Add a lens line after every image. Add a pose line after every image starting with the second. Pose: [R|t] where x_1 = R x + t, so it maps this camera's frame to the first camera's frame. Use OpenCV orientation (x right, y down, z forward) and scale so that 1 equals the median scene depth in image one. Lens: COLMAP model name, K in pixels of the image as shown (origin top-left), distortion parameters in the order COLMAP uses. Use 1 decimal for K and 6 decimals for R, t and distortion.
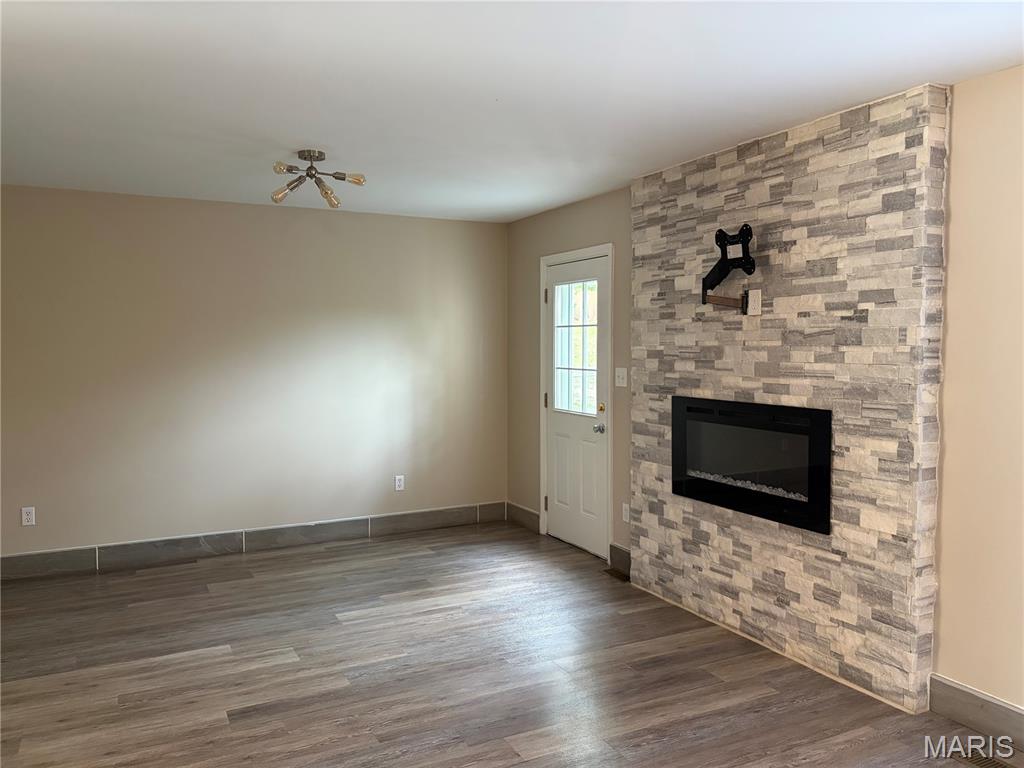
lens RADIAL K [[785.0, 0, 512.0], [0, 785.0, 384.0], [0, 0, 1]] dist [0.096417, -0.148120]
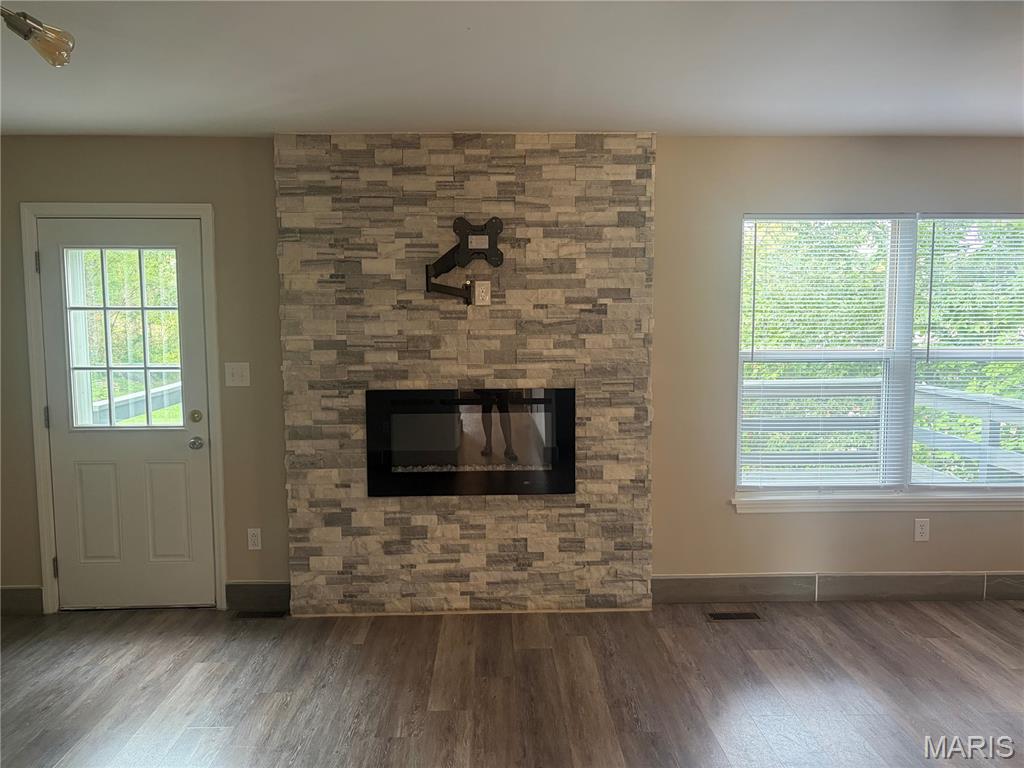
lens RADIAL K [[785.0, 0, 512.0], [0, 785.0, 384.0], [0, 0, 1]] dist [0.096417, -0.148120]
pose [[0.422221, -0.083918, 0.902600, -0.598890], [0.051761, 0.996313, 0.068418, -0.050353], [-0.905014, 0.017831, 0.425008, 0.510085]]
